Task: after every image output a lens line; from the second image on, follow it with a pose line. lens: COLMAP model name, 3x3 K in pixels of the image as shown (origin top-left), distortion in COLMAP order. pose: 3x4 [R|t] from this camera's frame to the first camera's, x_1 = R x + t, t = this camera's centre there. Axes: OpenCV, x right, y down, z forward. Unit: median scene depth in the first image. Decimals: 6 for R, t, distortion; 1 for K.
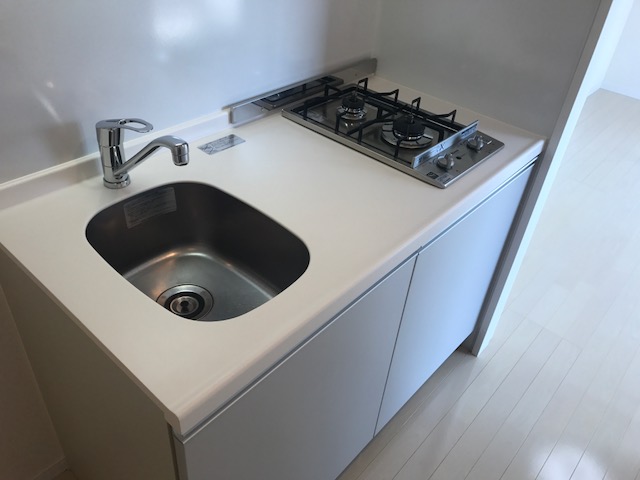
lens RADIAL K [[526.2, 0, 318.6], [0, 526.2, 239.6], [0, 0, 1]] dist [0.010615, -0.003307]
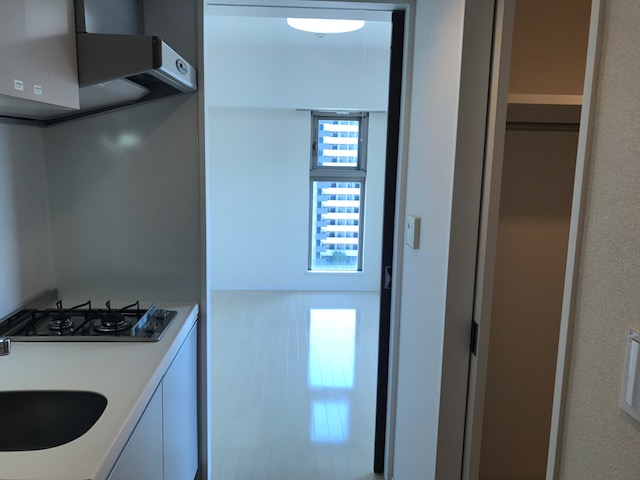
lens RADIAL K [[526.2, 0, 319.6], [0, 526.2, 240.0], [0, 0, 1]] dist [0.010615, -0.003307]
pose [[0.708947, -0.165803, 0.685495, -0.366675], [0.446269, 0.858100, -0.253985, 0.211781], [-0.546112, 0.485977, 0.682340, -0.373016]]
